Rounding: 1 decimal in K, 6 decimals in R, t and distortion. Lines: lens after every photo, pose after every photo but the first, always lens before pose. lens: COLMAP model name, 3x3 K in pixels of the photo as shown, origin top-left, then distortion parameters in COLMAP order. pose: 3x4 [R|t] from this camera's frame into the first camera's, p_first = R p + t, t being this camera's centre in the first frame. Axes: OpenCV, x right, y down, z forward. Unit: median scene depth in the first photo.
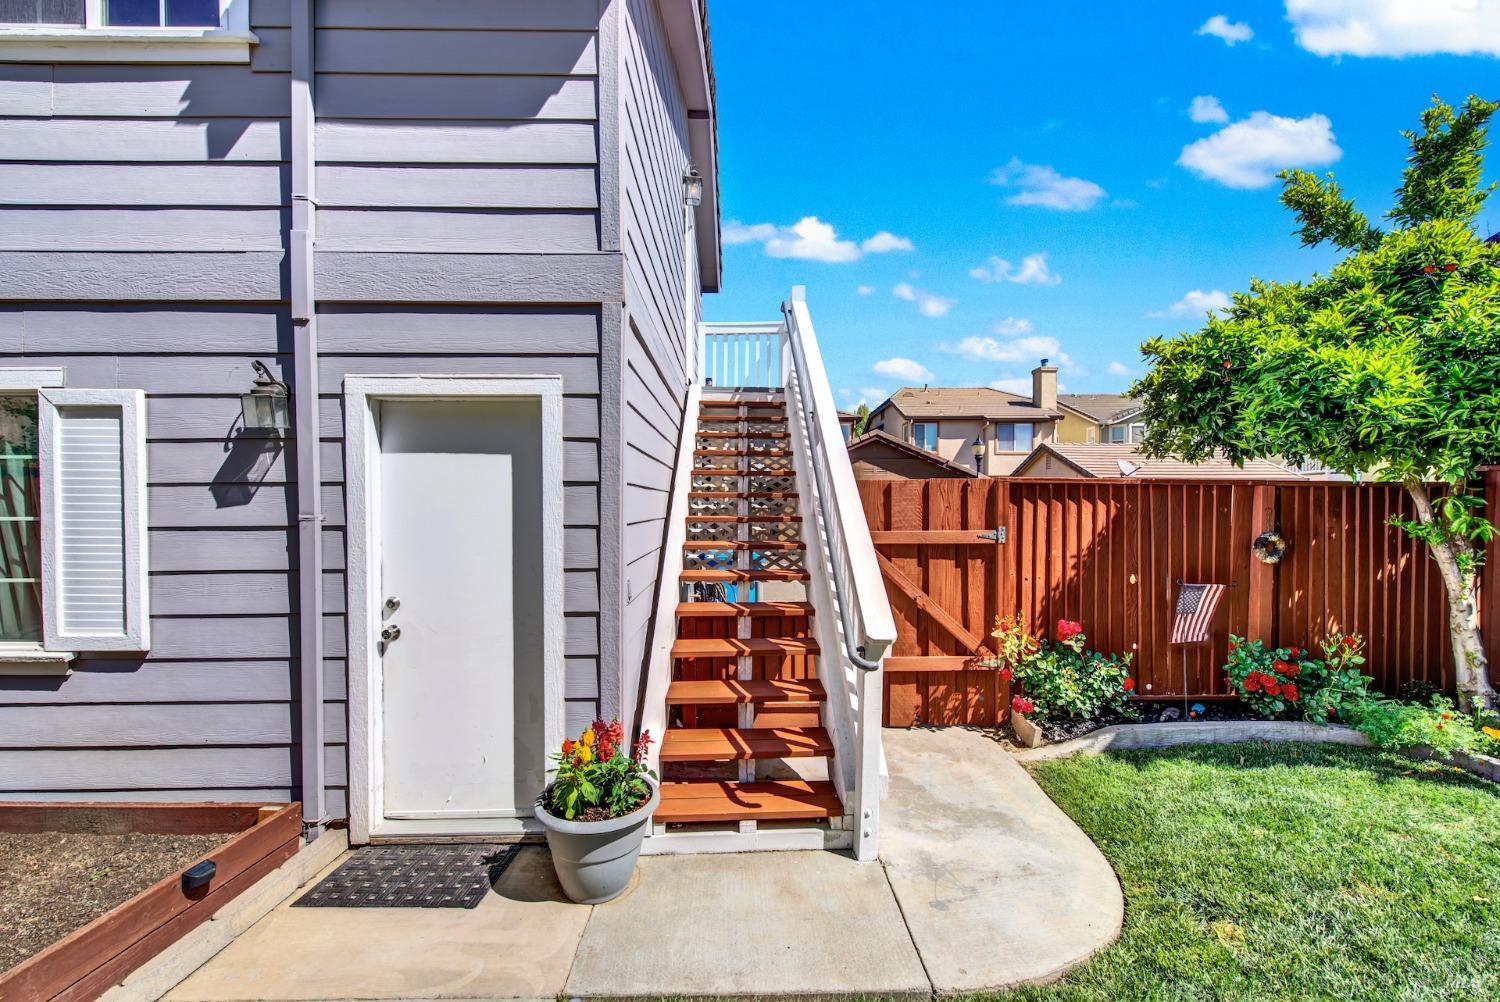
lens RADIAL K [[596.2, 0, 744.7], [0, 596.2, 513.0], [0, 0, 1]] dist [-0.002922, -0.000581]
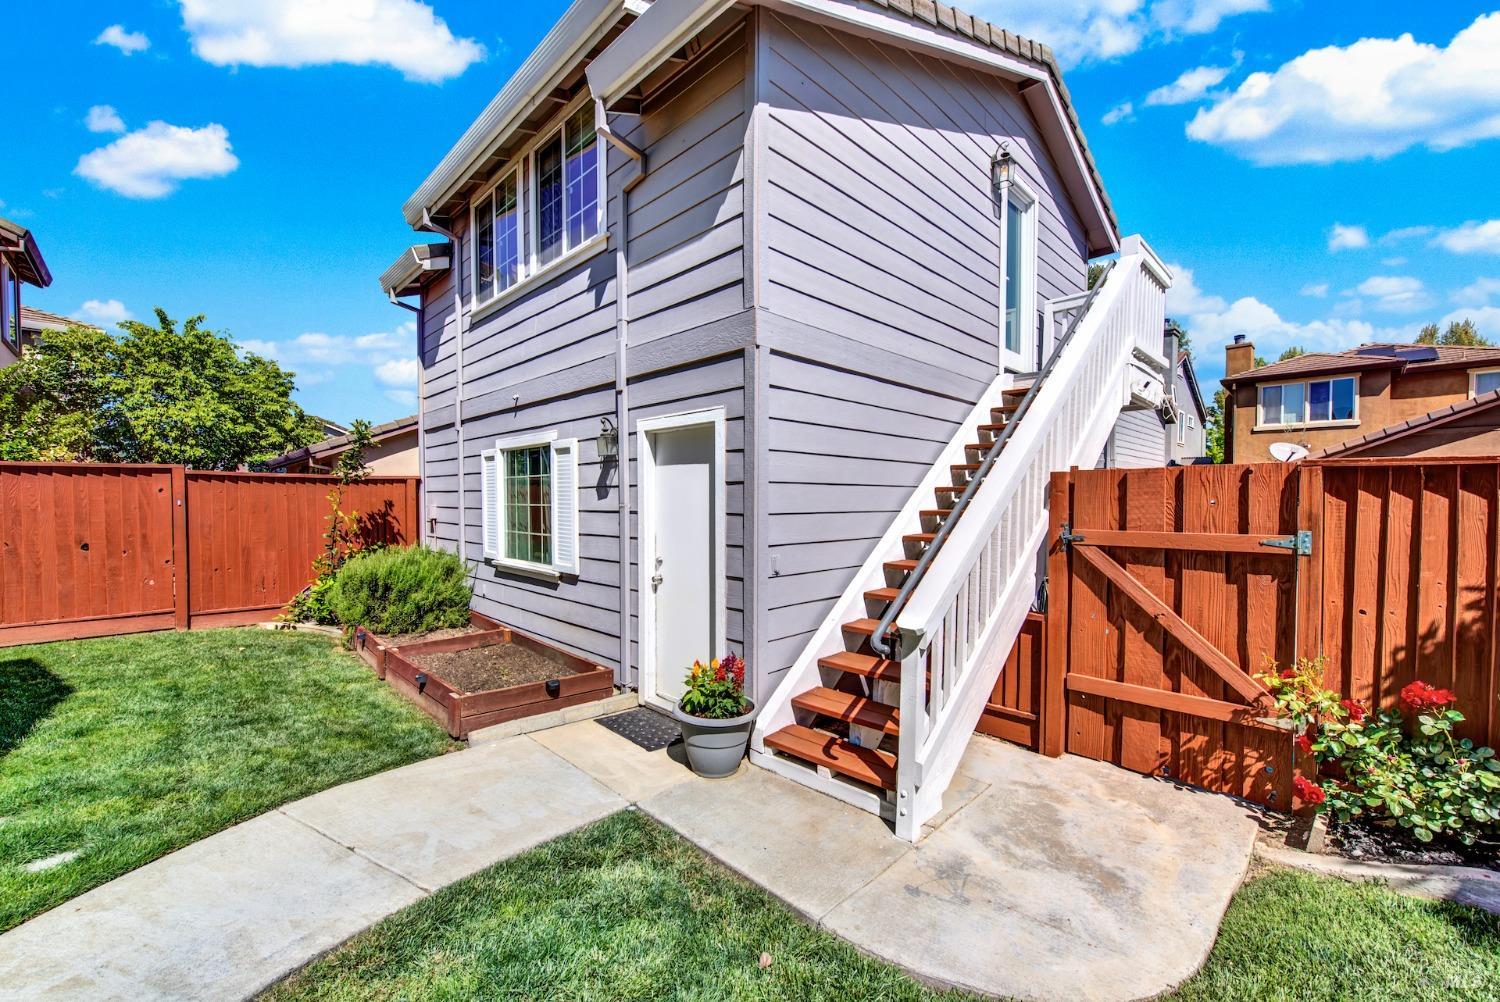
lens RADIAL K [[596.2, 0, 745.1], [0, 596.2, 512.2], [0, 0, 1]] dist [-0.002922, -0.000581]
pose [[0.686115, 0.017318, -0.727287, 0.740647], [-0.010849, 0.999849, 0.013574, -0.001340], [0.727412, -0.001423, 0.686200, 0.078569]]
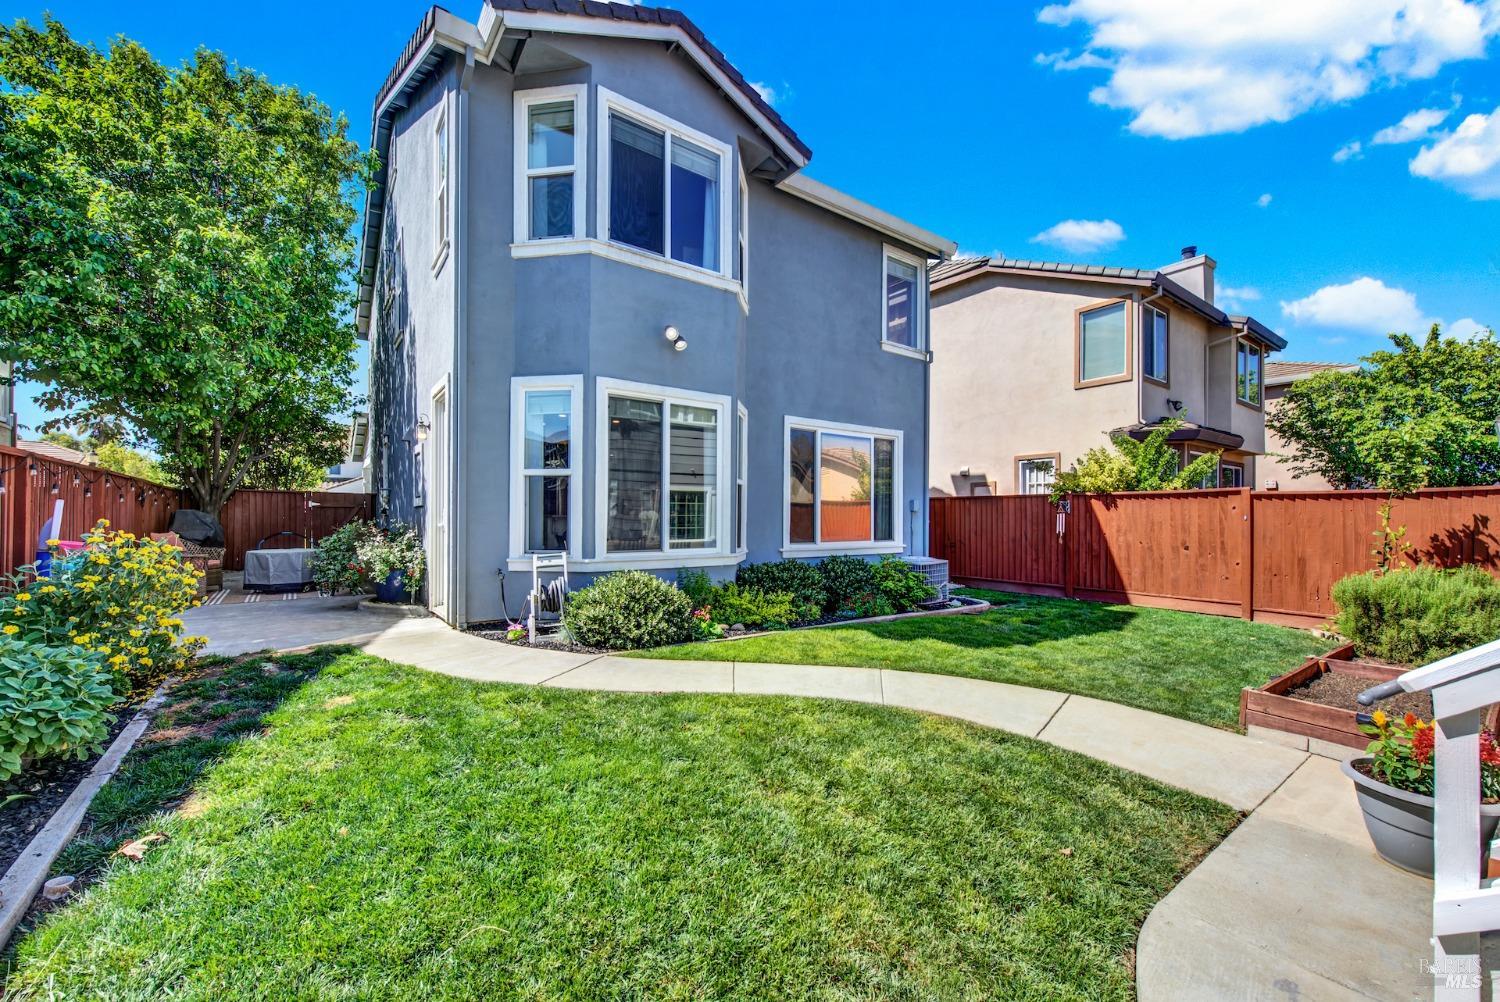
lens RADIAL K [[596.2, 0, 752.3], [0, 596.2, 510.4], [0, 0, 1]] dist [-0.002922, -0.000581]
pose [[-0.818129, -0.011357, -0.574922, 1.204581], [-0.011236, 0.999930, -0.003765, 0.020392], [0.574924, 0.003380, -0.818199, 1.094090]]
